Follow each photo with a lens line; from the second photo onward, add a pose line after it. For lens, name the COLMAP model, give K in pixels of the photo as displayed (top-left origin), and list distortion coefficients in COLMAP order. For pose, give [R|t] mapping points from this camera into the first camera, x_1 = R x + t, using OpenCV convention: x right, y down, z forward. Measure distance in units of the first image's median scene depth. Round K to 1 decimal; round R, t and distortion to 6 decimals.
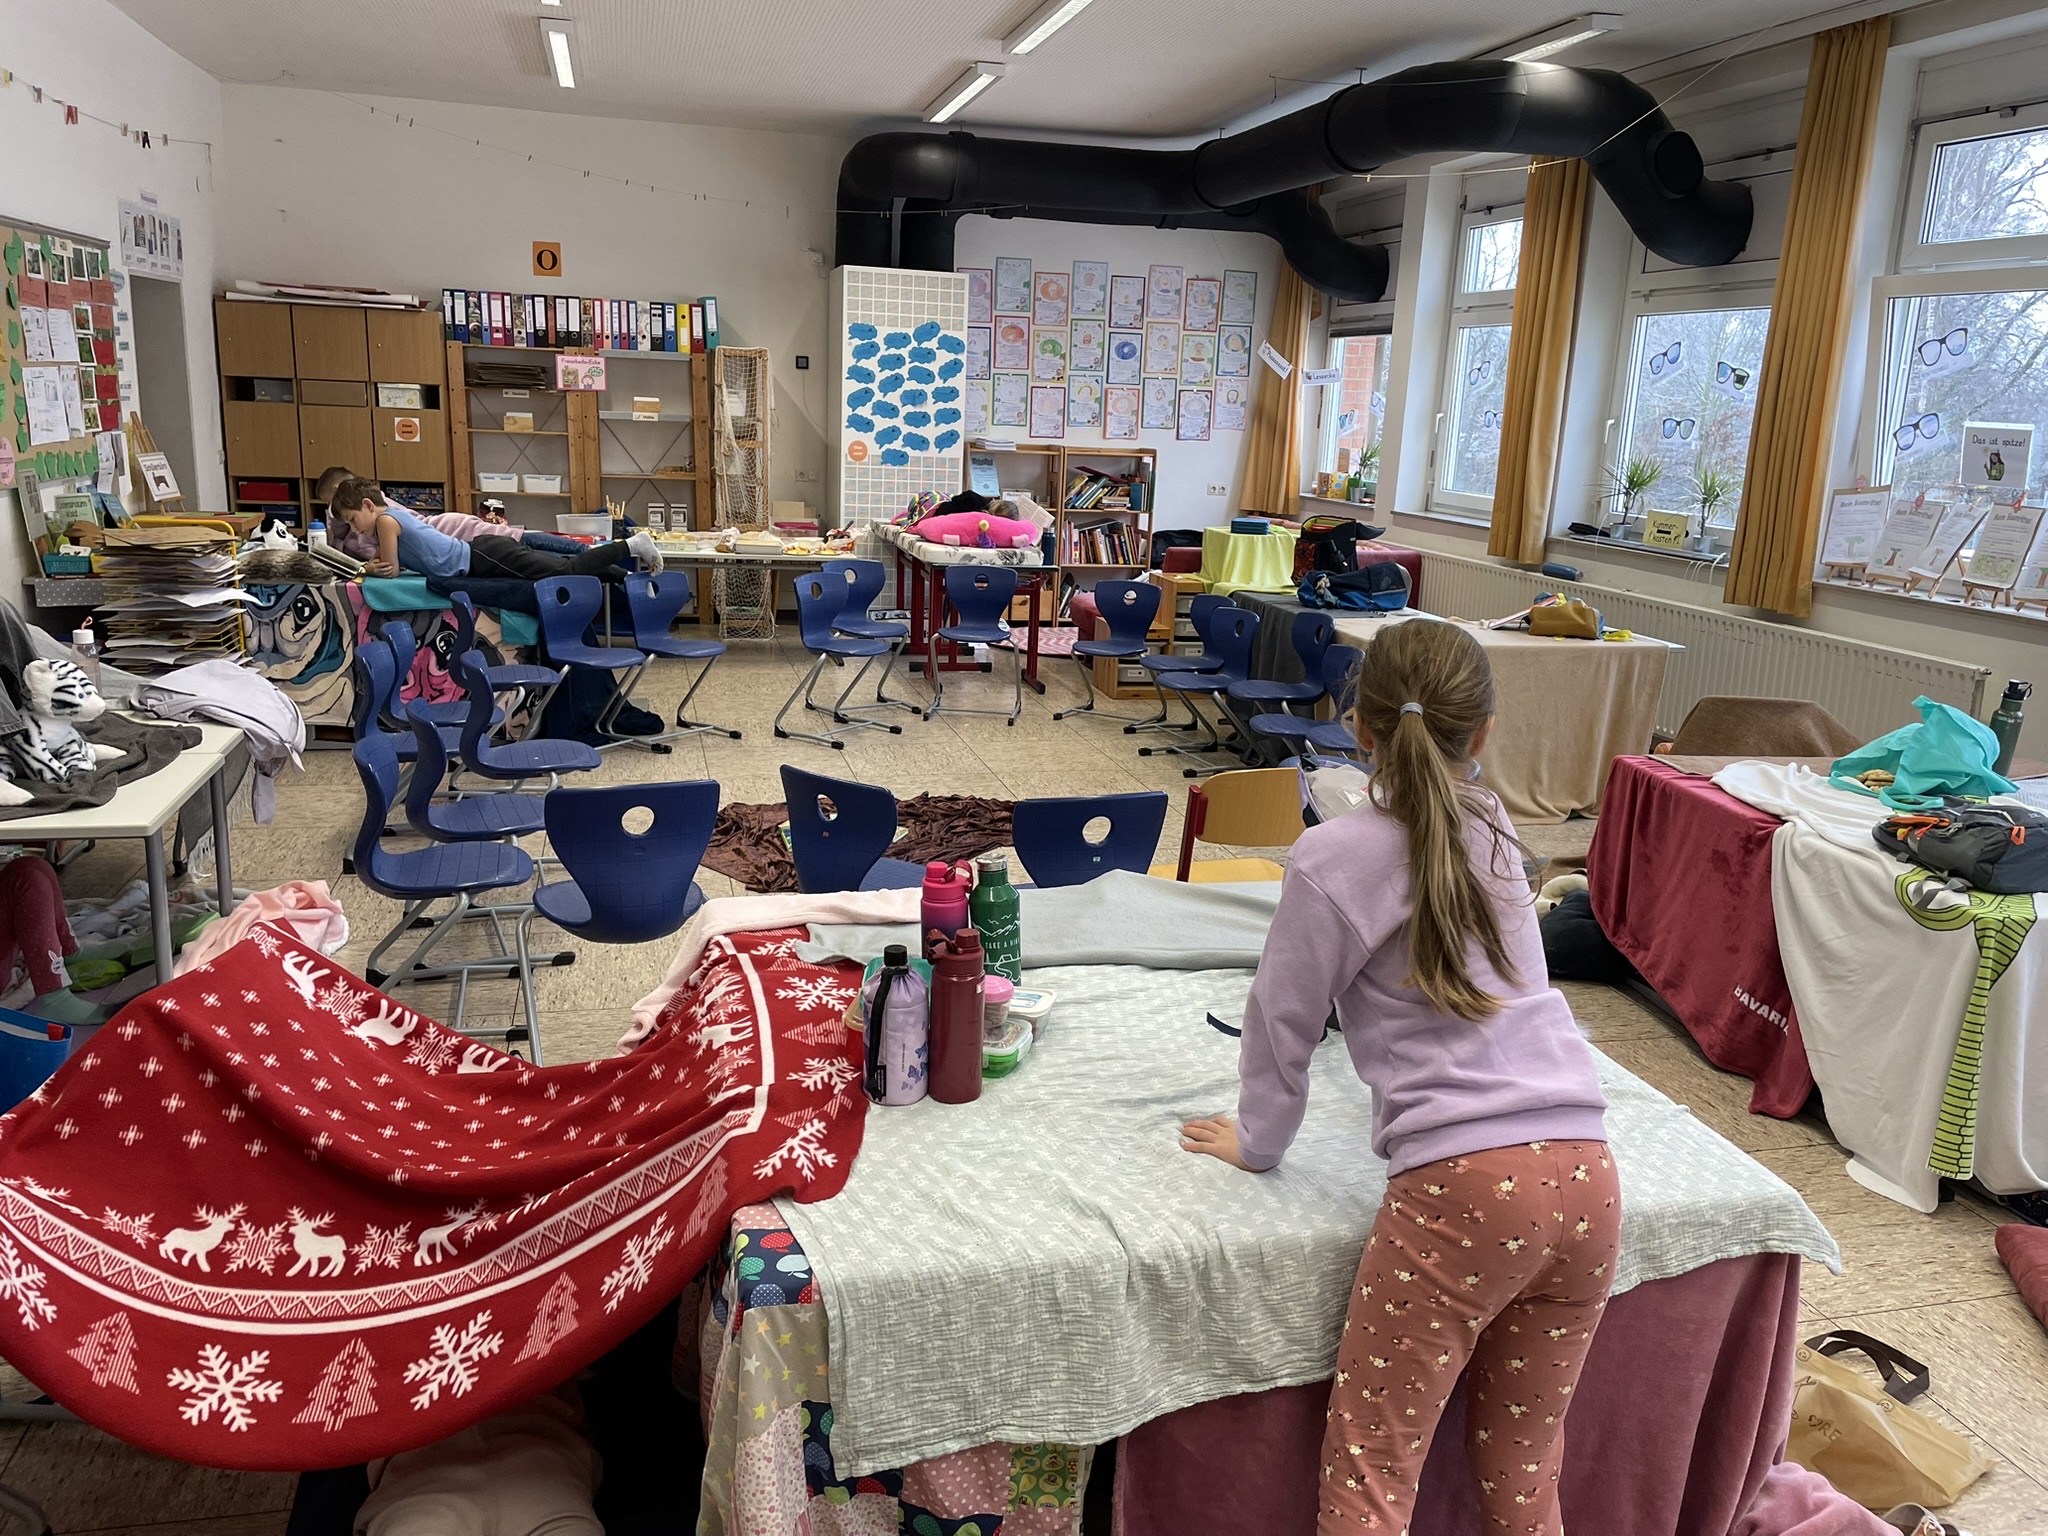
lens RADIAL K [[1553.4, 0, 1021.3], [0, 1553.4, 771.1], [0, 0, 1]] dist [0.000987, -0.001155]
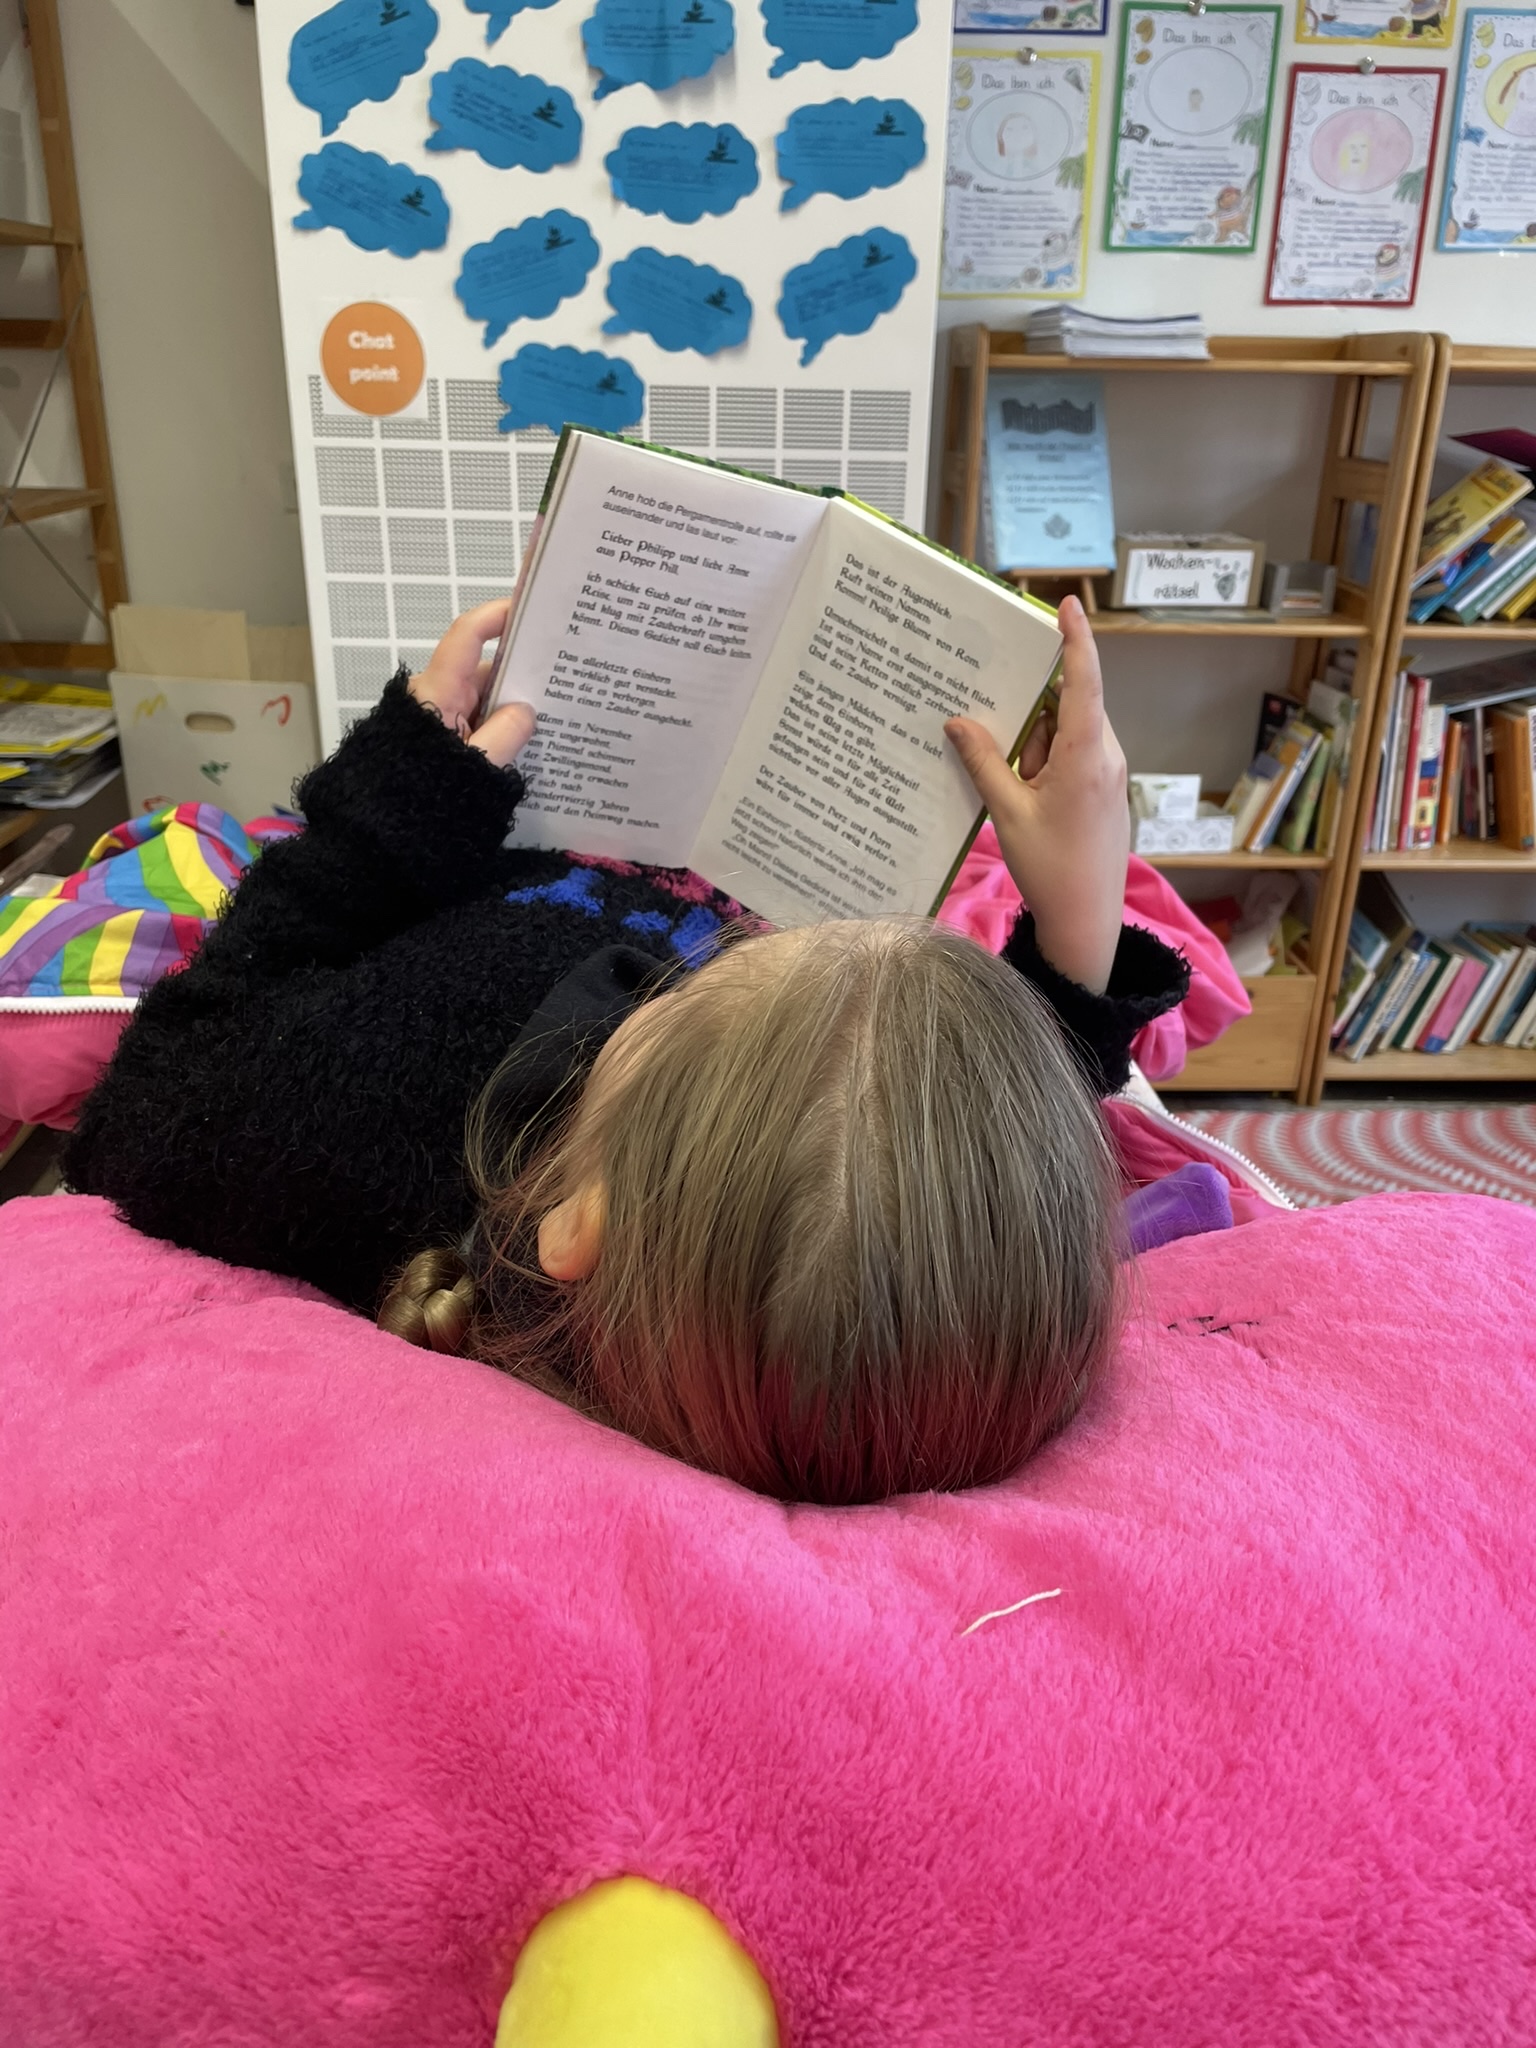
lens RADIAL K [[1553.4, 0, 766.9], [0, 1553.4, 1015.9], [0, 0, 1]] dist [0.000987, -0.001155]
pose [[0.973799, 0.064260, -0.218143, -0.010573], [-0.029863, 0.987074, 0.157457, -0.156086], [0.225442, -0.146817, 0.963131, 0.805963]]
